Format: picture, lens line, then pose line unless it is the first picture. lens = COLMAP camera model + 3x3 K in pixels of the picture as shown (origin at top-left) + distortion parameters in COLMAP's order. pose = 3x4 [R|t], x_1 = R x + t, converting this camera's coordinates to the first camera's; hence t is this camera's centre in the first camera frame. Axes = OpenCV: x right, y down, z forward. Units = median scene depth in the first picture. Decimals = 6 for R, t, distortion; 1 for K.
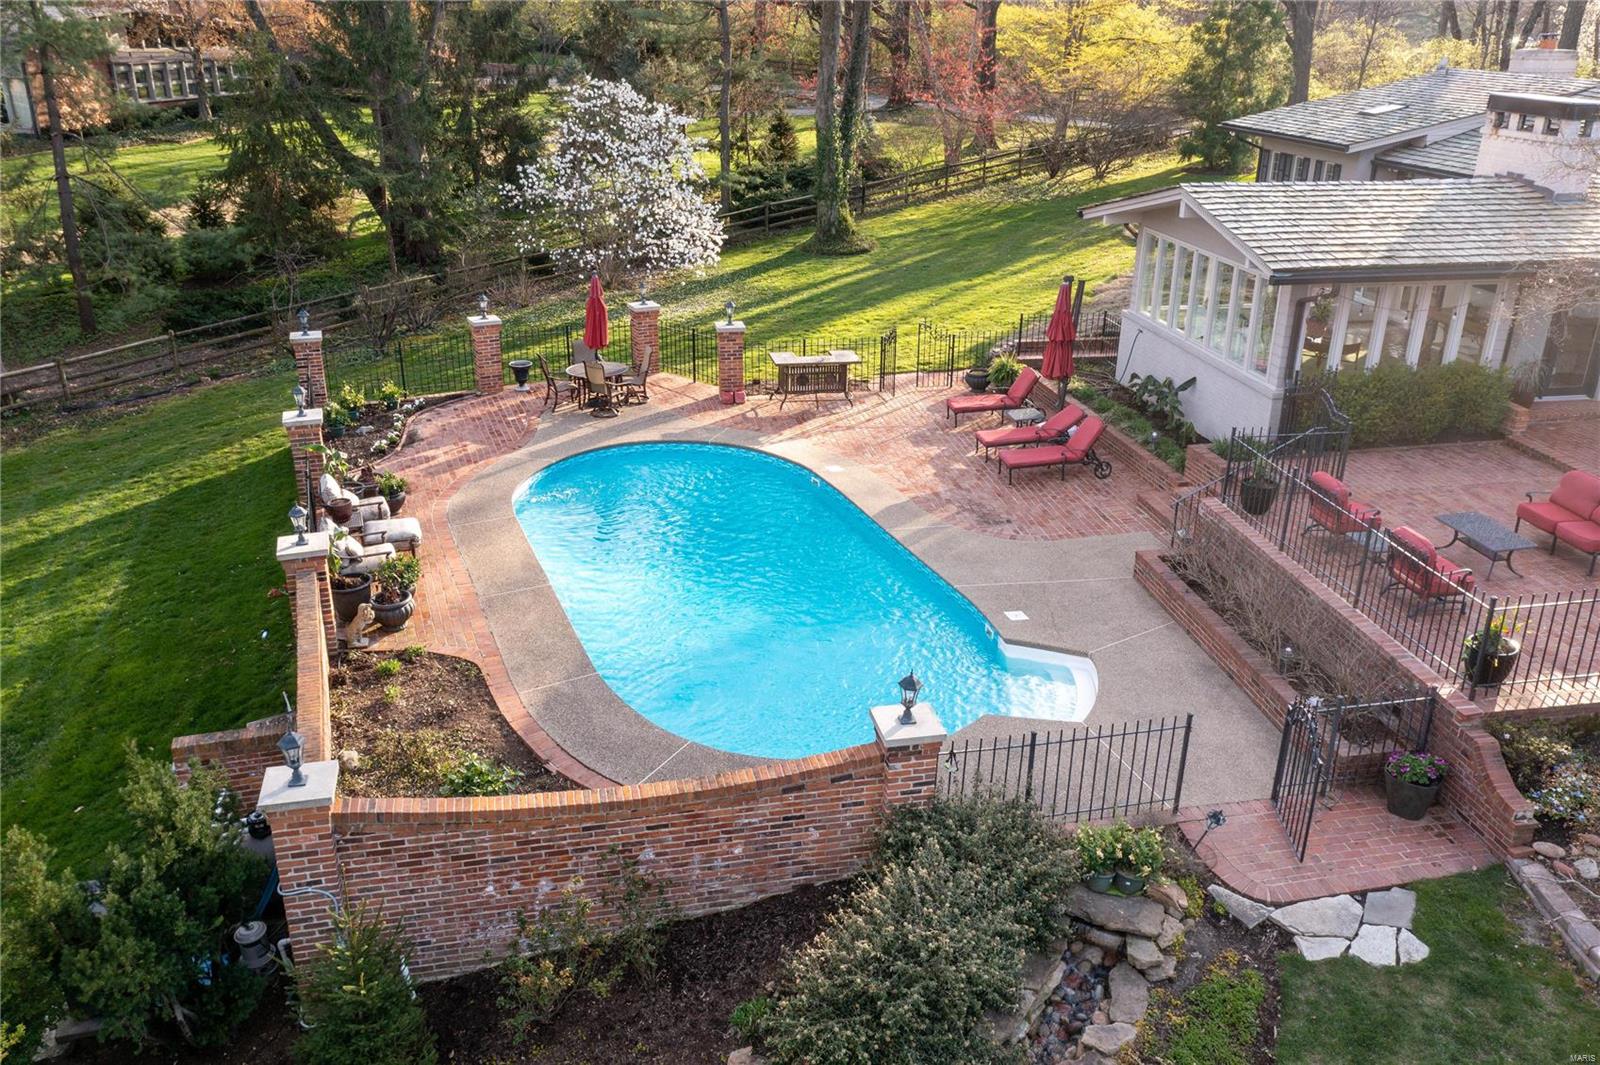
lens RADIAL K [[1305.2, 0, 859.1], [0, 1305.2, 615.5], [0, 0, 1]] dist [-0.000793, -0.002745]
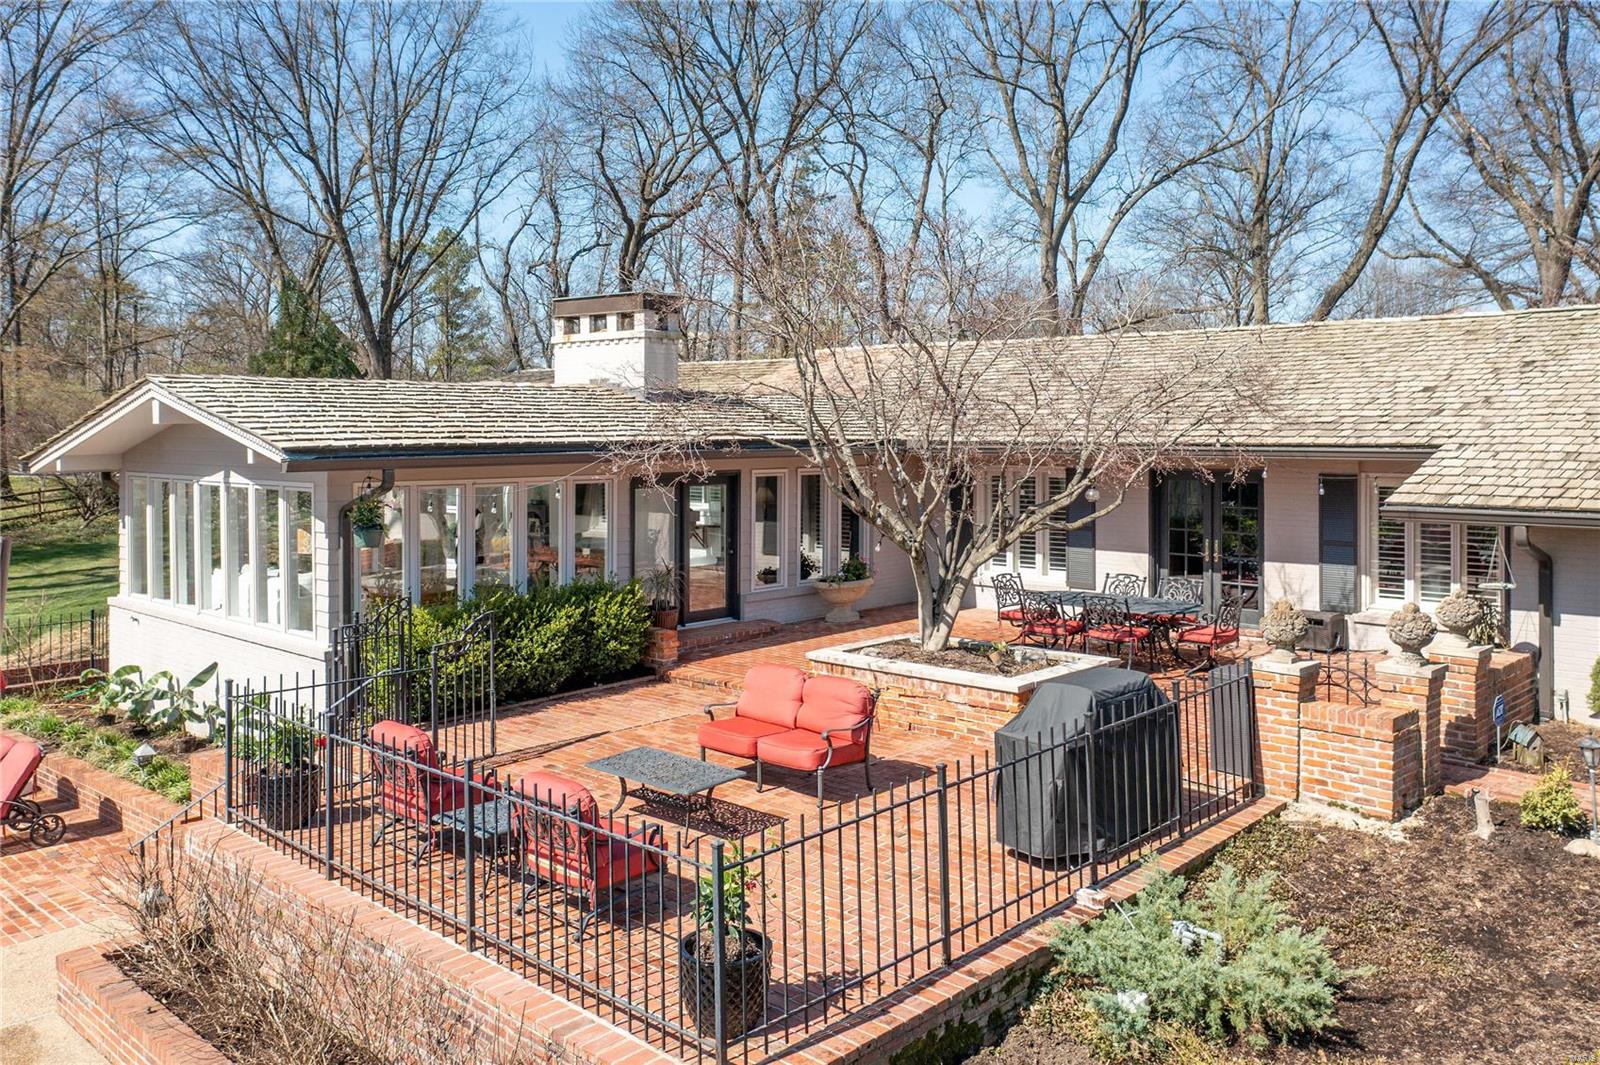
lens RADIAL K [[1245.1, 0, 854.5], [0, 1245.1, 486.9], [0, 0, 1]] dist [0.001492, 0.001533]
pose [[0.801158, -0.042425, 0.596947, 0.263315], [0.267857, 0.917413, -0.294288, 0.014277], [-0.535162, 0.395667, 0.746357, 0.588122]]
